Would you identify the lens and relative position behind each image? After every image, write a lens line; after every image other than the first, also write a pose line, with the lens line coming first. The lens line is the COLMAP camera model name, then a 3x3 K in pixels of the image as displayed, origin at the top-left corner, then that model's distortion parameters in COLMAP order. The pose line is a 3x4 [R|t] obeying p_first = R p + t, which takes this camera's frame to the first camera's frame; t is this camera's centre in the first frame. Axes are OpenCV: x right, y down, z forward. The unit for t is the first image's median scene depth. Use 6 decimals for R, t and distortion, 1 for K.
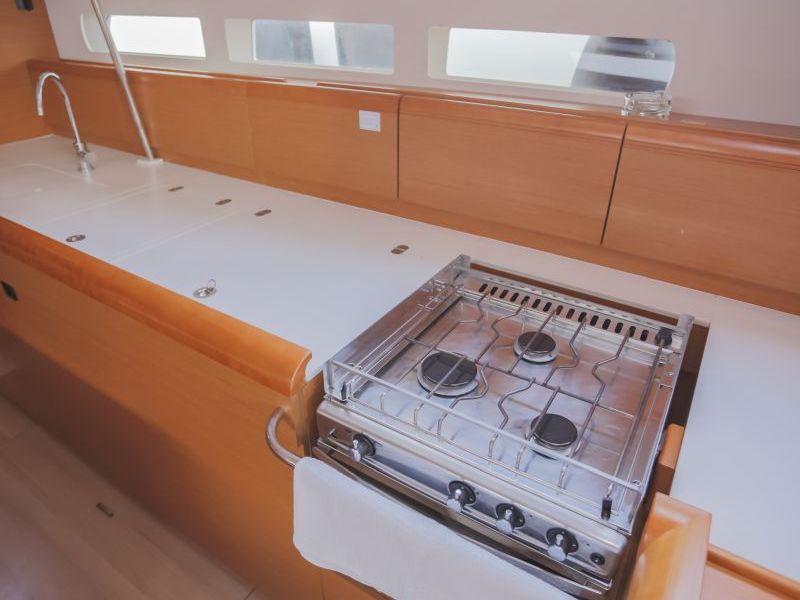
lens RADIAL K [[531.6, 0, 399.7], [0, 531.6, 298.7], [0, 0, 1]] dist [-0.042141, -0.001163]
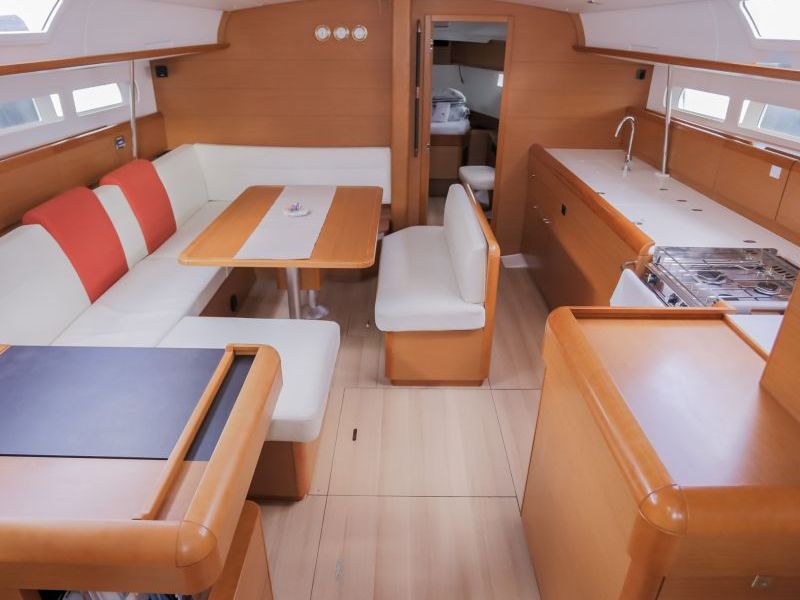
lens RADIAL K [[531.6, 0, 400.9], [0, 531.6, 298.7], [0, 0, 1]] dist [-0.042141, -0.001163]
pose [[0.536197, 0.373297, -0.757062, 0.534417], [-0.422991, 0.894983, 0.141716, 0.226060], [0.730460, 0.244242, 0.637788, -0.630321]]
